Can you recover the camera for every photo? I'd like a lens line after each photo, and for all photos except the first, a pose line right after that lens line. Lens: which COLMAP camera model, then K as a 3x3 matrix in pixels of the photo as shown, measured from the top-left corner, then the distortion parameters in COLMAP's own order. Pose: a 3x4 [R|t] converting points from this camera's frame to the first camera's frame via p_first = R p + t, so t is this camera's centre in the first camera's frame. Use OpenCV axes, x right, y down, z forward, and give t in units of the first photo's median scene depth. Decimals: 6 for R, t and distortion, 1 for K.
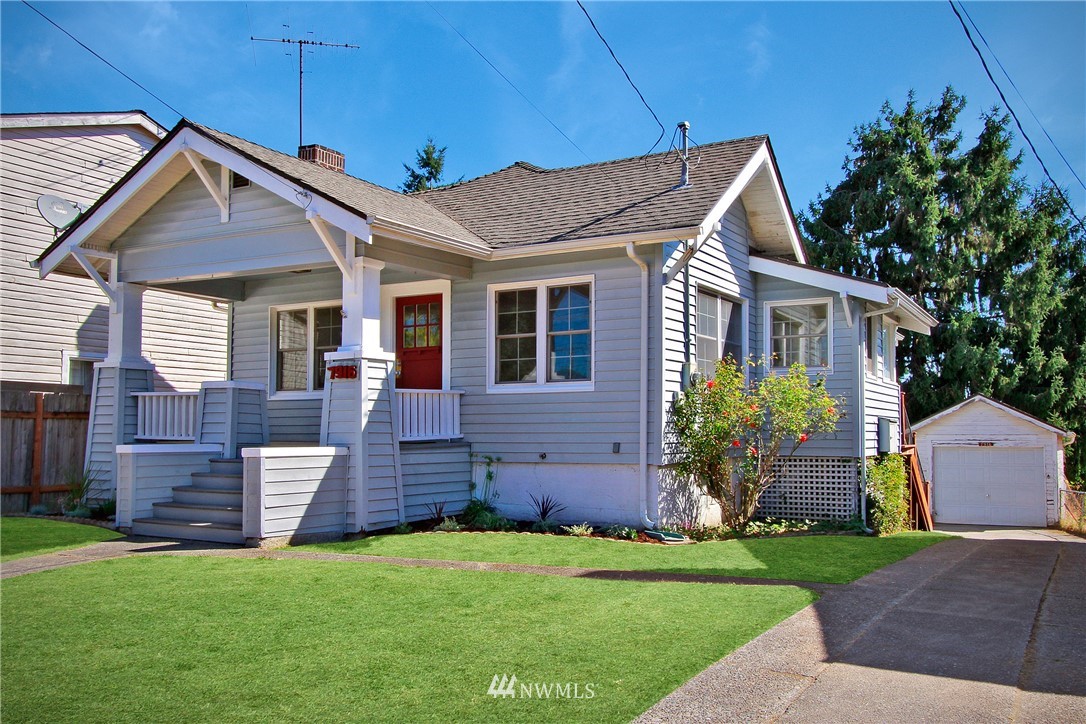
lens RADIAL K [[932.4, 0, 542.3], [0, 932.4, 358.3], [0, 0, 1]] dist [0.002919, 0.004423]
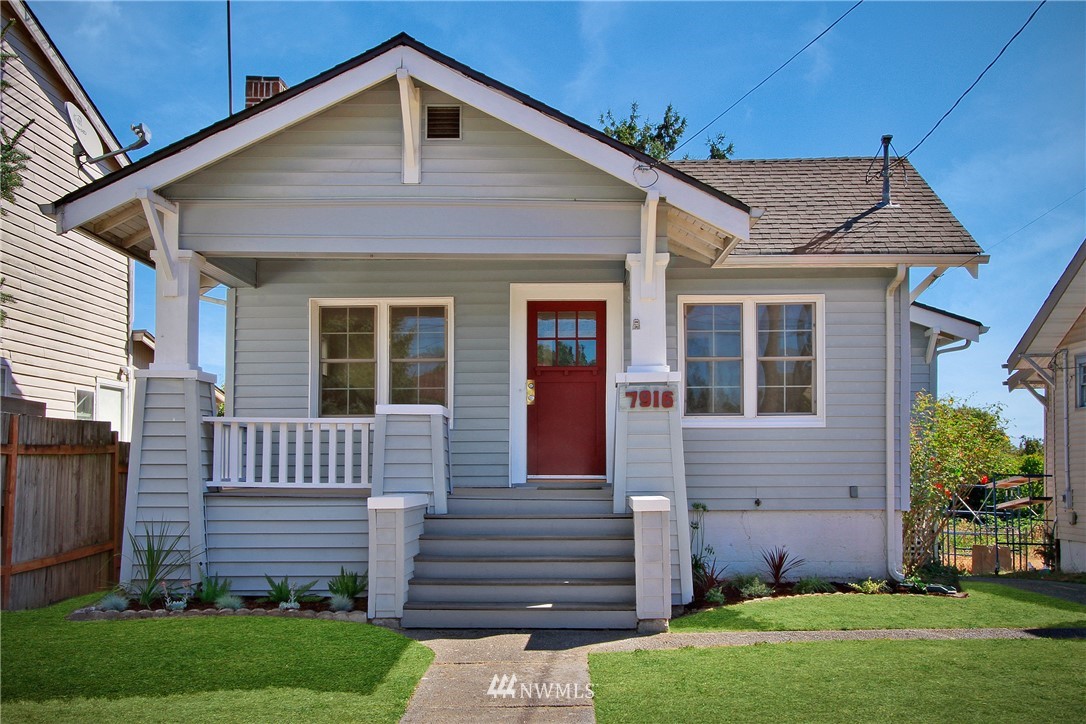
lens RADIAL K [[1102.2, 0, 544.3], [0, 1102.2, 367.5], [0, 0, 1]] dist [-0.006506, 0.000000]
pose [[0.878718, 0.040248, 0.475642, -0.649547], [-0.036086, 0.999189, -0.017884, 0.006762], [-0.475976, -0.001450, 0.879457, 0.206683]]
